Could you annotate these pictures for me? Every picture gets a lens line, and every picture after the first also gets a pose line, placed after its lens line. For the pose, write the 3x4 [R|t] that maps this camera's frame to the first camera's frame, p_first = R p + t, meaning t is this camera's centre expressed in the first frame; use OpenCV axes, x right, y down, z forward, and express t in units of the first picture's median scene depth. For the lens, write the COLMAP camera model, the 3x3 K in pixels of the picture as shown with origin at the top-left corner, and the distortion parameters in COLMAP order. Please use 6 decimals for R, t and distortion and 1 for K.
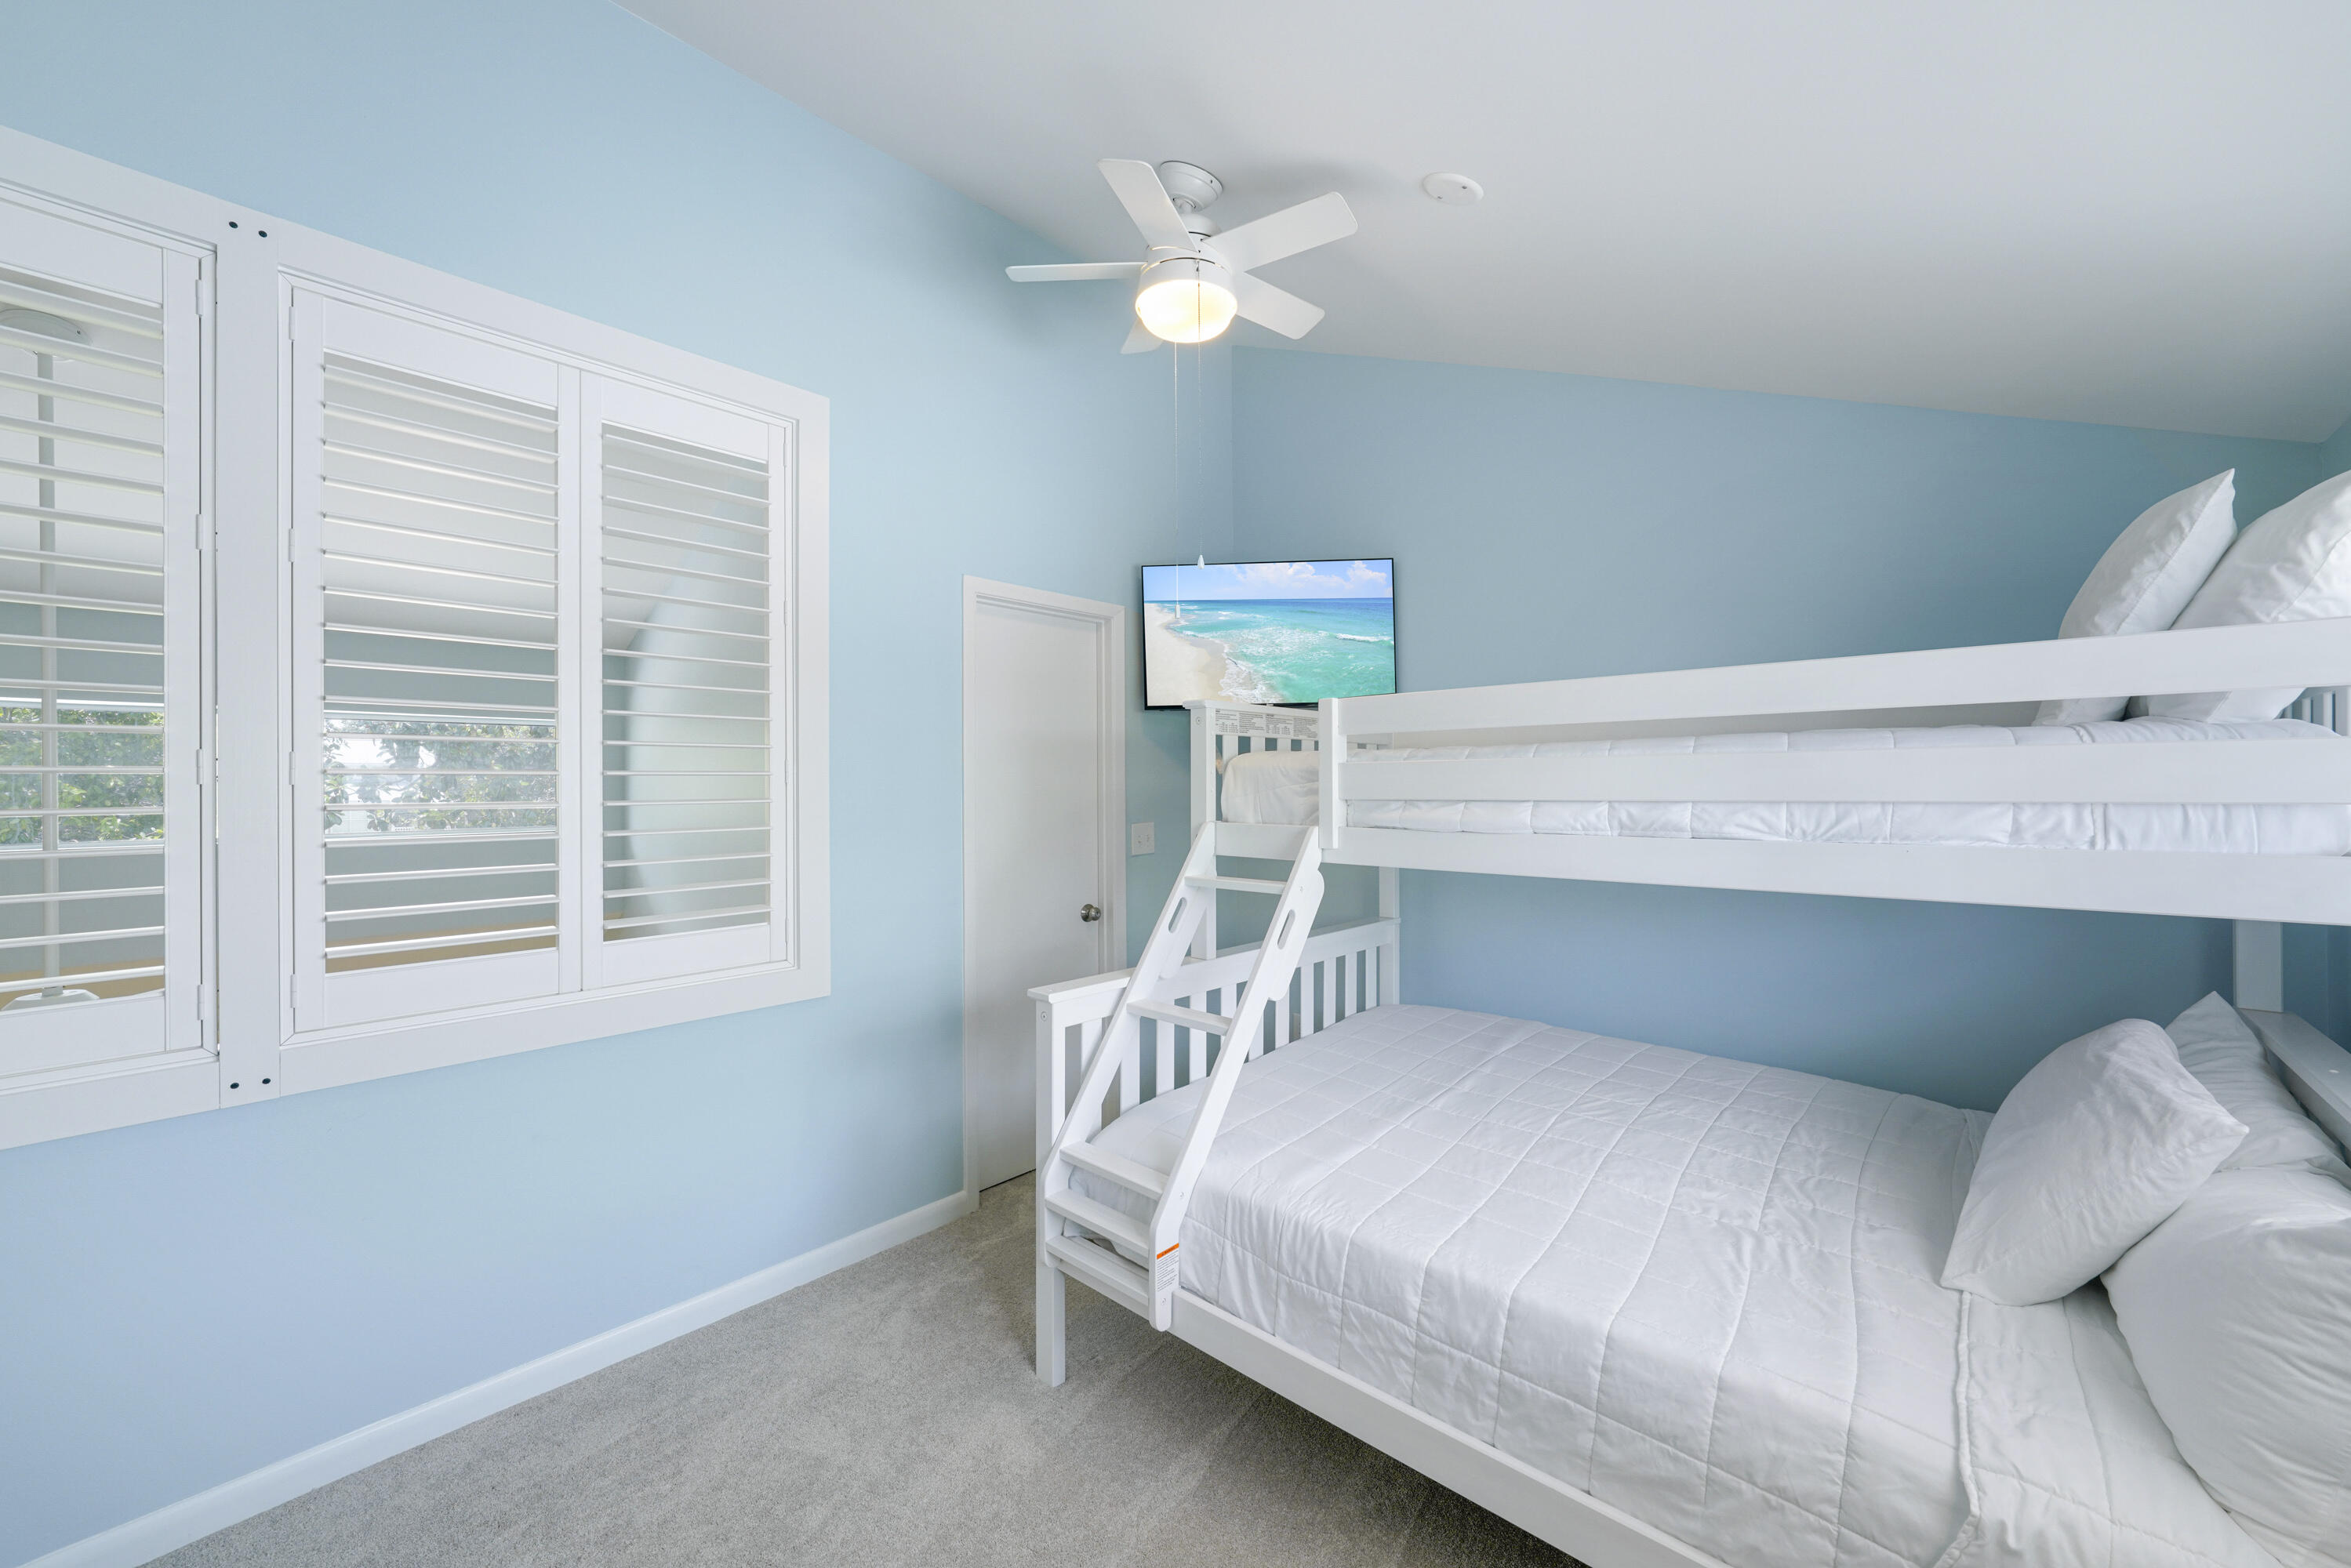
lens RADIAL K [[906.9, 0, 1167.0], [0, 906.9, 782.1], [0, 0, 1]] dist [-0.002229, 0.000052]
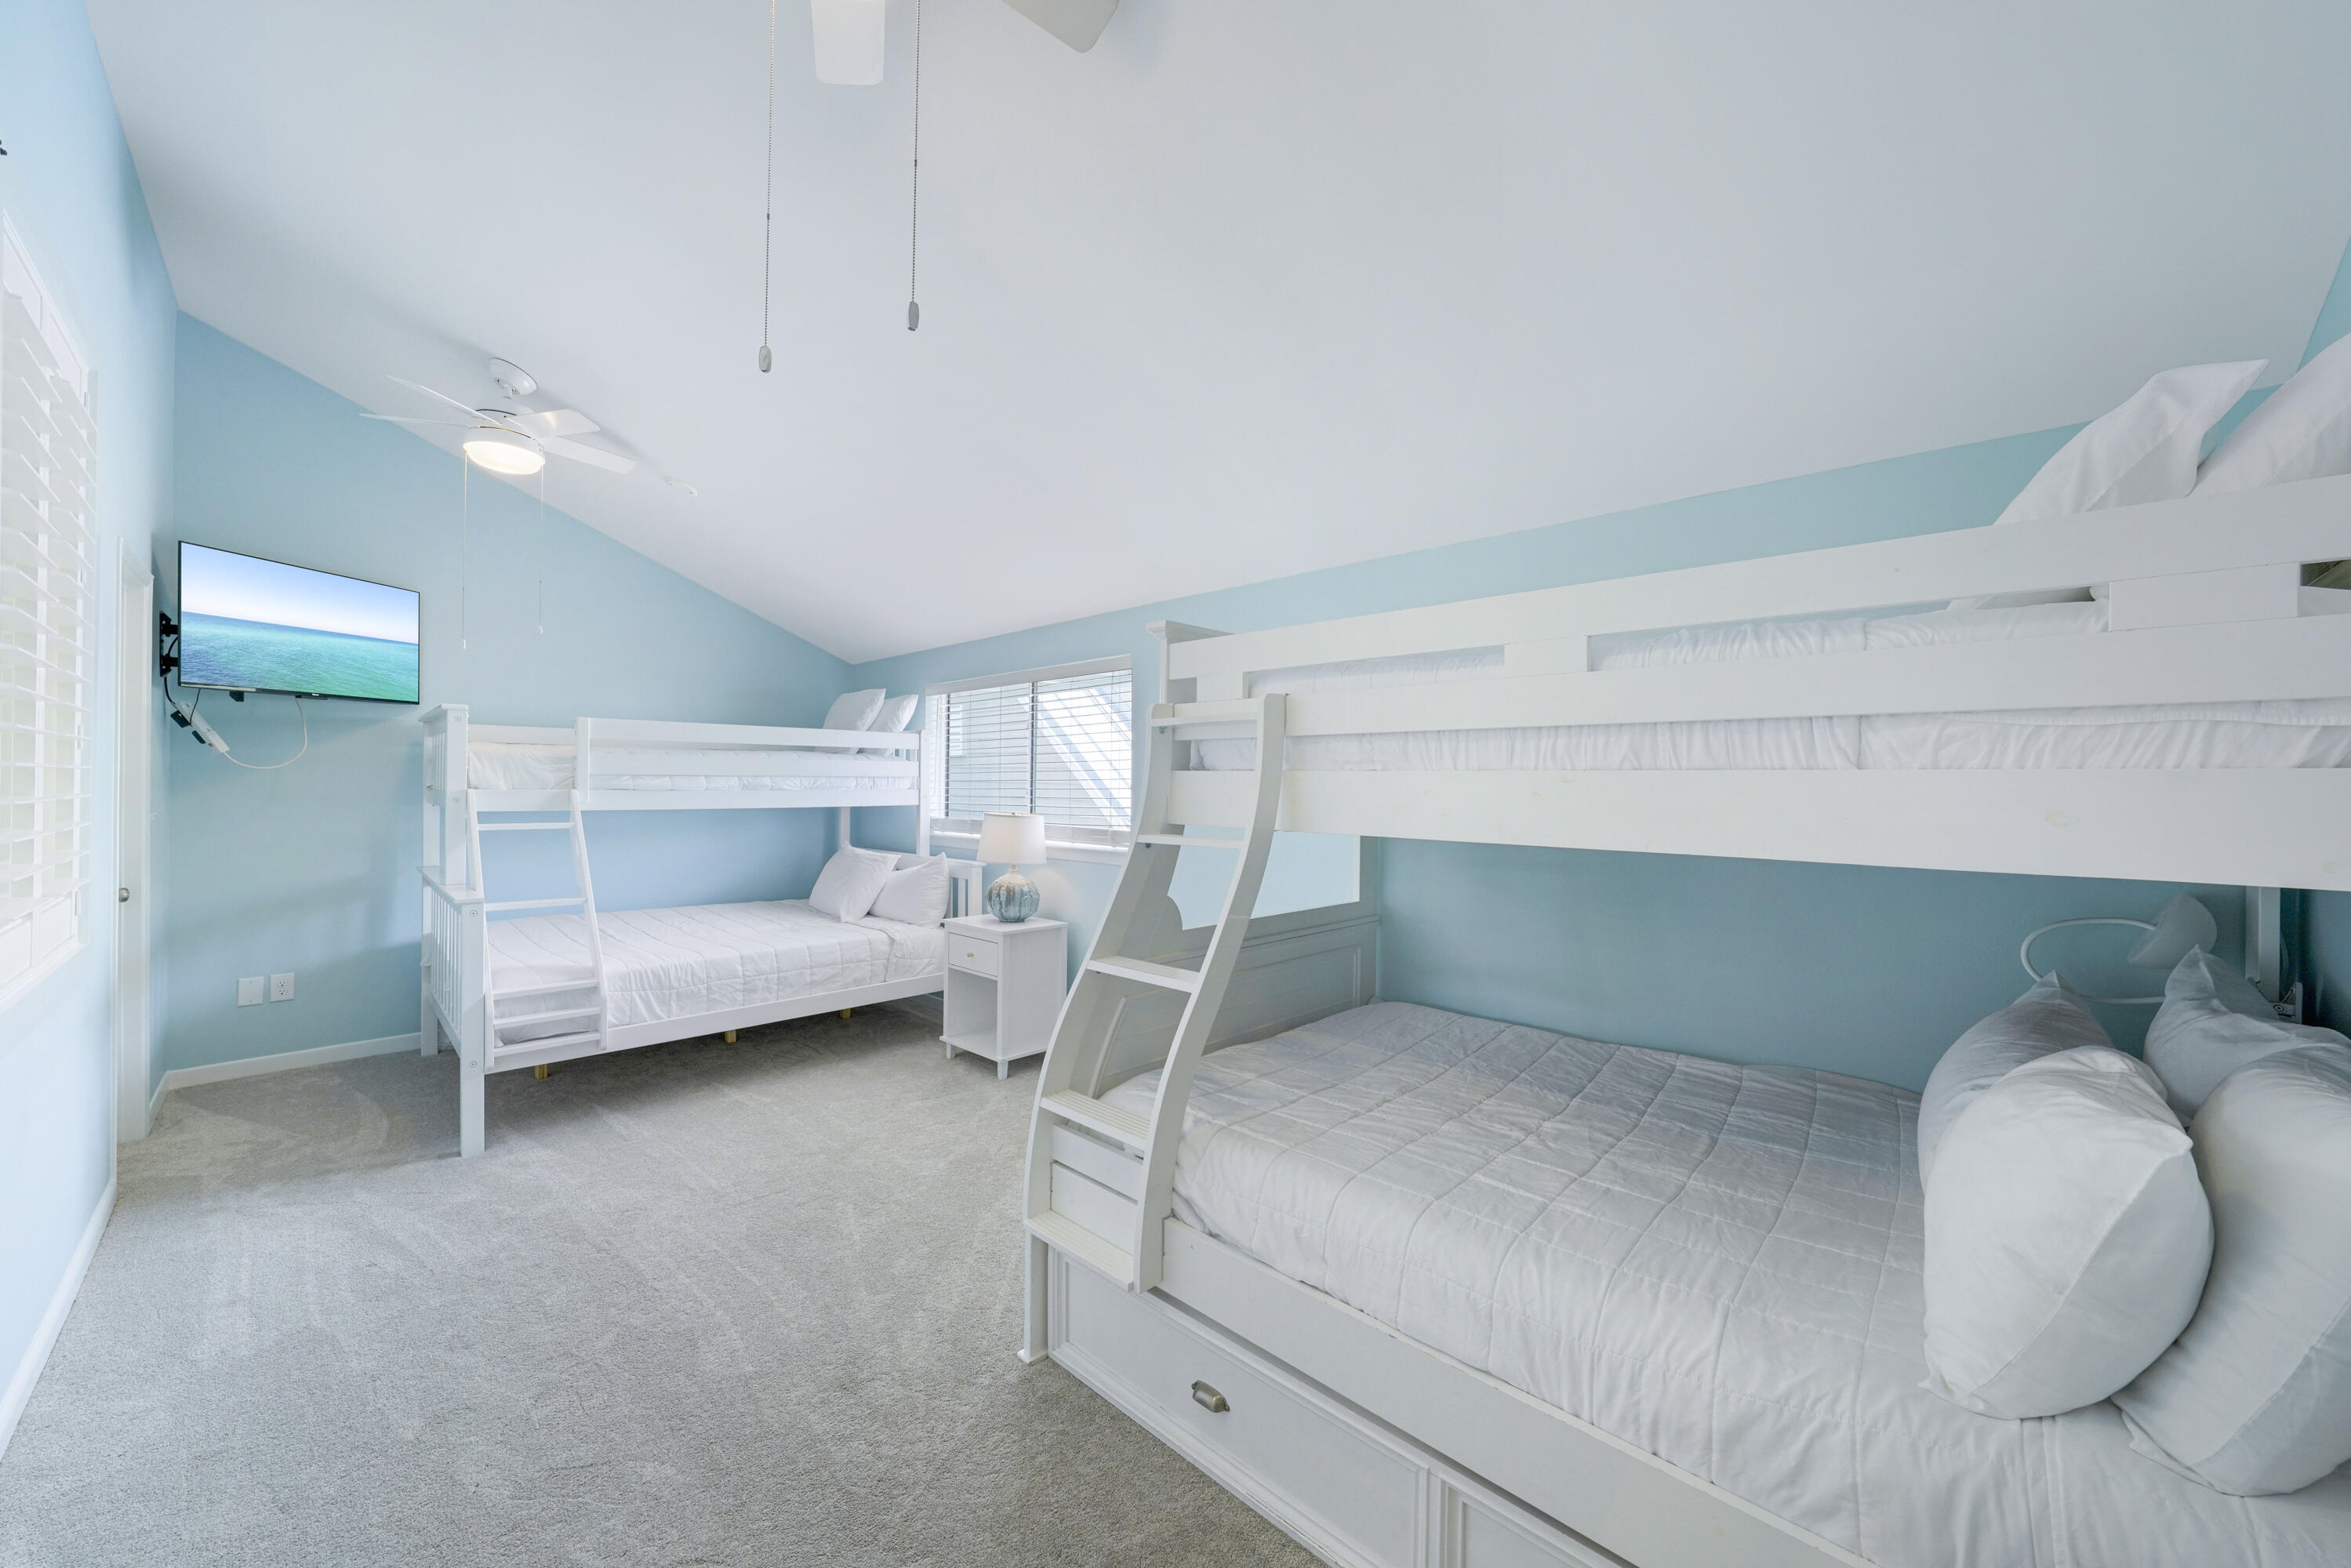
lens RADIAL K [[843.0, 0, 1175.5], [0, 843.0, 784.0], [0, 0, 1]] dist [-0.019550, 0.003394]
pose [[0.017444, 0.008533, 0.999811, -1.850015], [-0.006316, 0.999945, -0.008424, 0.057147], [-0.999828, -0.006168, 0.017497, -0.237431]]
